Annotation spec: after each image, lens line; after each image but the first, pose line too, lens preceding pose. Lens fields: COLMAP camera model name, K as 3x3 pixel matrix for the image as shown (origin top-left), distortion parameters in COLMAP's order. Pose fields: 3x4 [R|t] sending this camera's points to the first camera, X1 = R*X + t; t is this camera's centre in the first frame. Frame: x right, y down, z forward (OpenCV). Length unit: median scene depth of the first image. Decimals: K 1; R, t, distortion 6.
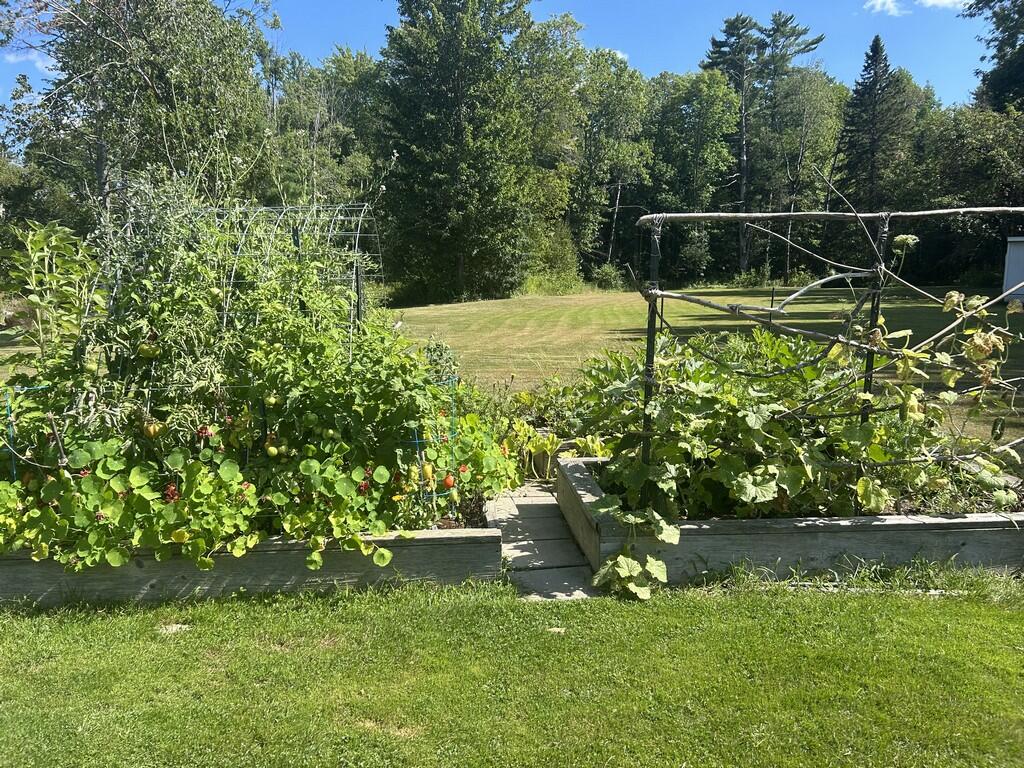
lens RADIAL K [[771.3, 0, 512.0], [0, 771.3, 384.0], [0, 0, 1]] dist [0.069640, -0.051796]
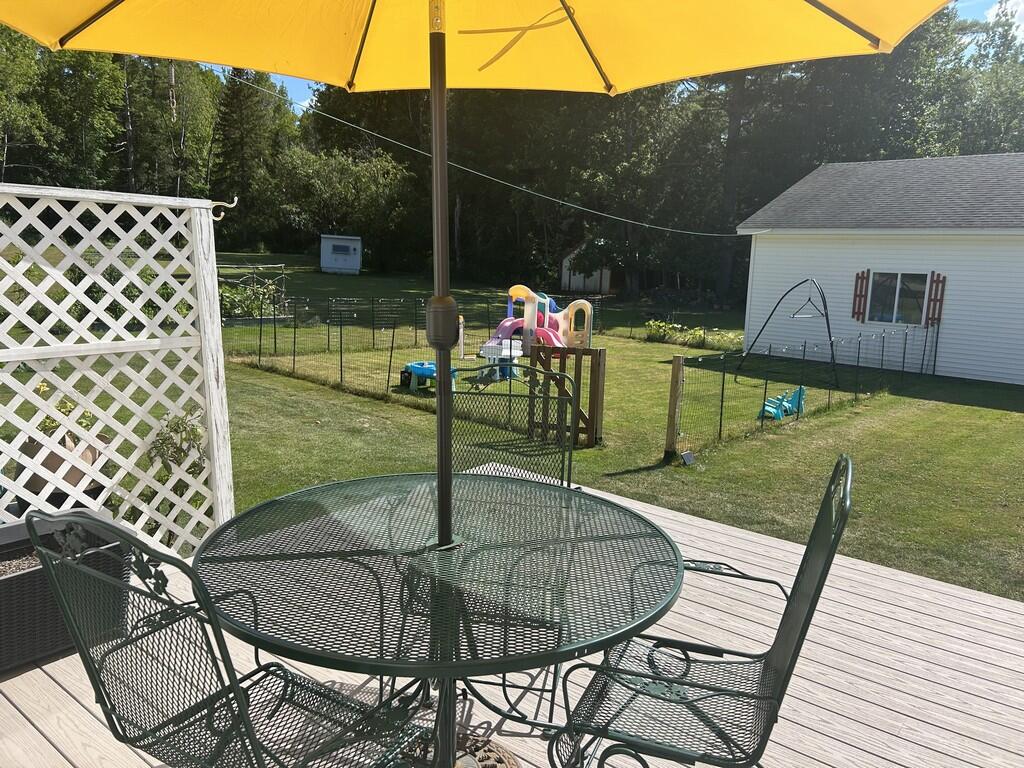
lens RADIAL K [[771.3, 0, 512.0], [0, 771.3, 384.0], [0, 0, 1]] dist [0.069640, -0.051796]
pose [[0.728882, -0.064449, 0.681599, -0.094455], [0.027580, 0.997515, 0.064828, 0.014950], [-0.684084, -0.028453, 0.728848, -0.201914]]
